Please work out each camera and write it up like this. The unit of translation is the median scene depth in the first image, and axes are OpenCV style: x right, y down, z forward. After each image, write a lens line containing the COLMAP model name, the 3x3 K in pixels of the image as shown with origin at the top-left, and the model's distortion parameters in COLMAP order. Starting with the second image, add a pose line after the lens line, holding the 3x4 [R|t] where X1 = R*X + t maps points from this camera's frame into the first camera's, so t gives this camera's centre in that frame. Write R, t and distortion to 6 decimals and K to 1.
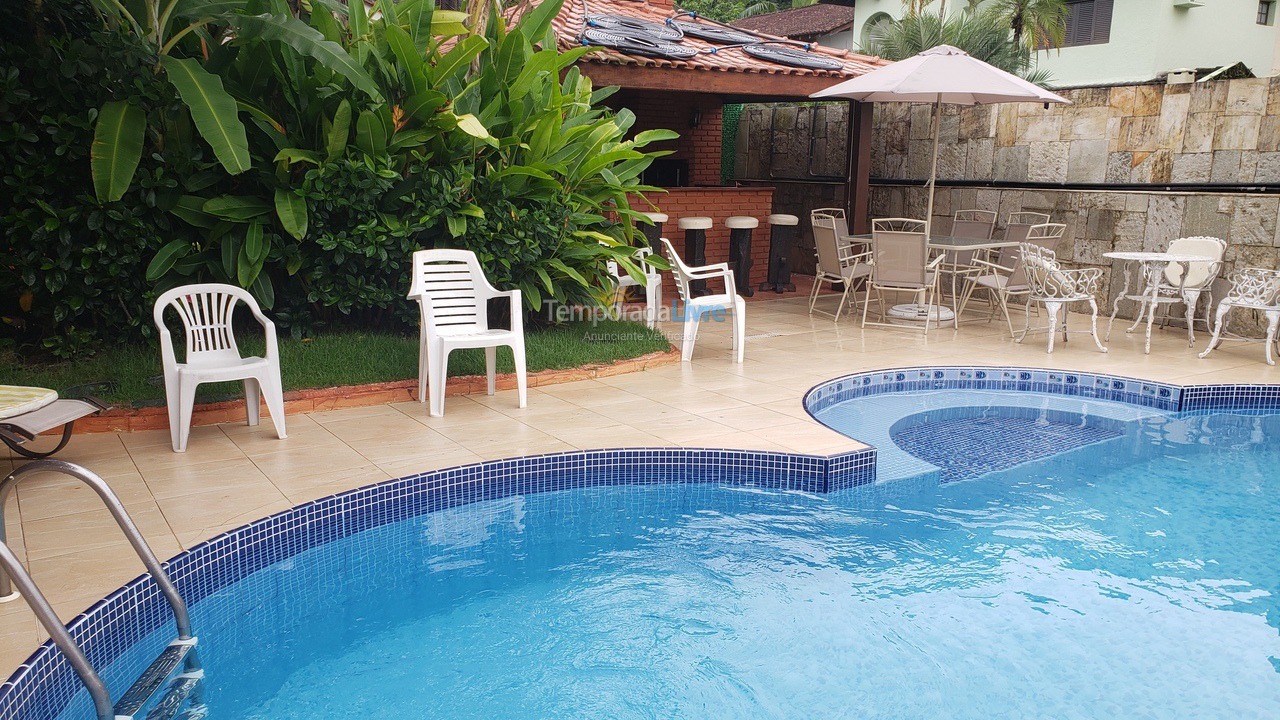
lens RADIAL K [[1020.9, 0, 653.2], [0, 1020.9, 394.0], [0, 0, 1]] dist [0.032896, 0.000016]
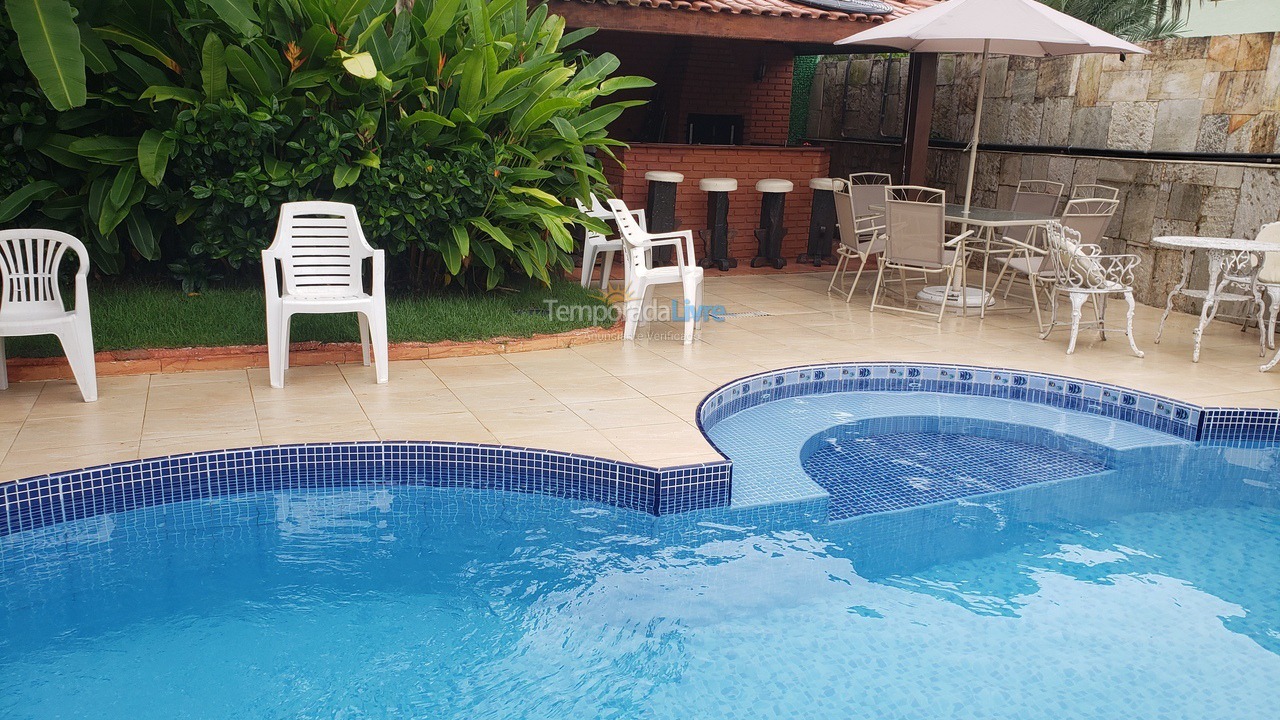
lens RADIAL K [[1020.9, 0, 638.8], [0, 1020.9, 392.3], [0, 0, 1]] dist [0.032896, 0.000016]
pose [[0.983873, 0.066925, -0.165875, 0.212203], [-0.060988, 0.997311, 0.040634, -0.025067], [0.168148, -0.029862, 0.985309, 0.134582]]
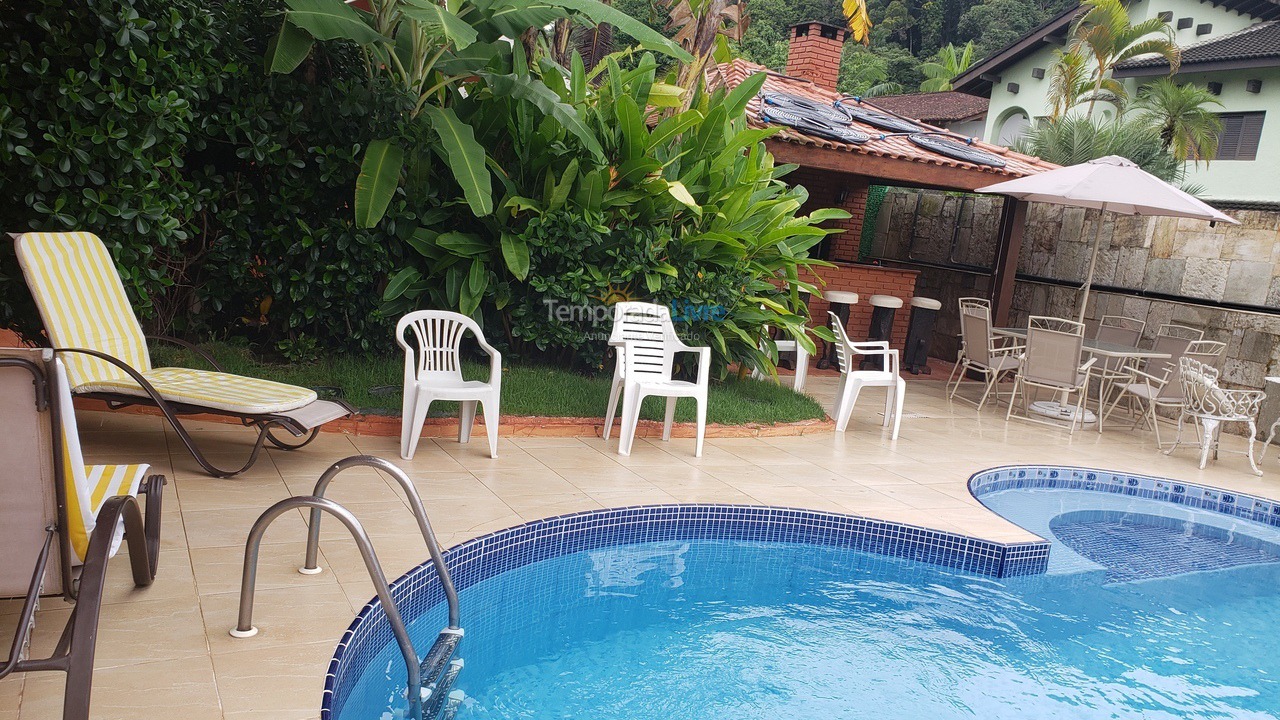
lens RADIAL K [[1020.9, 0, 640.6], [0, 1020.9, 392.2], [0, 0, 1]] dist [0.032896, 0.000016]
pose [[0.988897, 0.122948, -0.083467, -0.095463], [-0.127196, 0.990734, -0.047616, 0.003909], [0.076840, 0.057704, 0.995372, -0.060006]]
